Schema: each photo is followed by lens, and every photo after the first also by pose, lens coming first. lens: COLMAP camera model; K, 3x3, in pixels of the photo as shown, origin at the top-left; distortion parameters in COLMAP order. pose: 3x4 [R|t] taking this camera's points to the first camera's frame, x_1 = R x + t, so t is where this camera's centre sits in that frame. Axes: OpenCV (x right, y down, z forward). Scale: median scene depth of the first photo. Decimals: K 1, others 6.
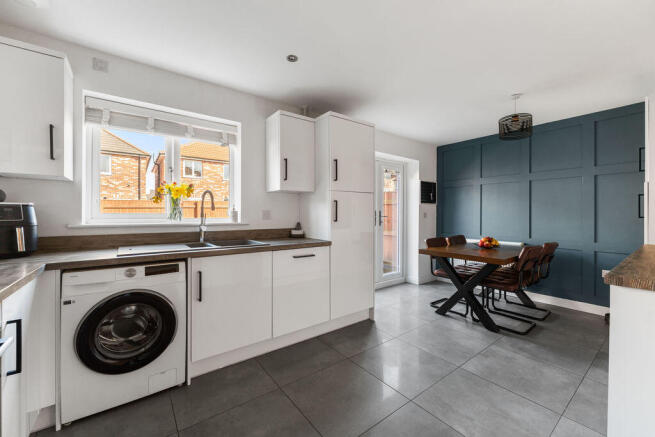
lens RADIAL K [[263.2, 0, 327.5], [0, 263.2, 218.5], [0, 0, 1]] dist [0.000035, 0.000025]
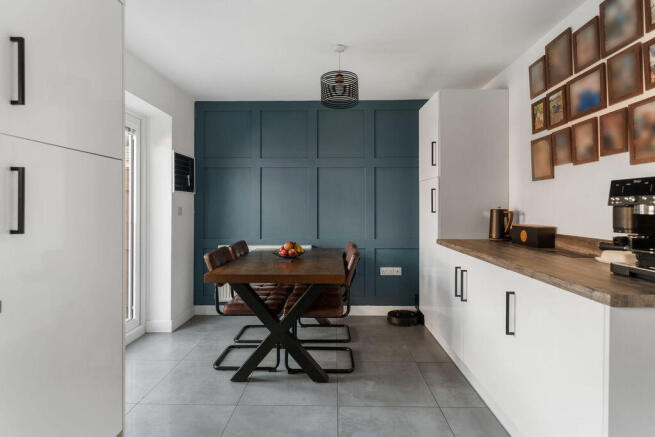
lens RADIAL K [[348.2, 0, 328.1], [0, 348.2, 208.8], [0, 0, 1]] dist [0.018101, 0.000172]
pose [[0.619596, -0.000701, 0.784921, -0.056627], [0.015758, 0.999809, -0.011547, -0.004522], [-0.784763, 0.019523, 0.619489, 0.347873]]
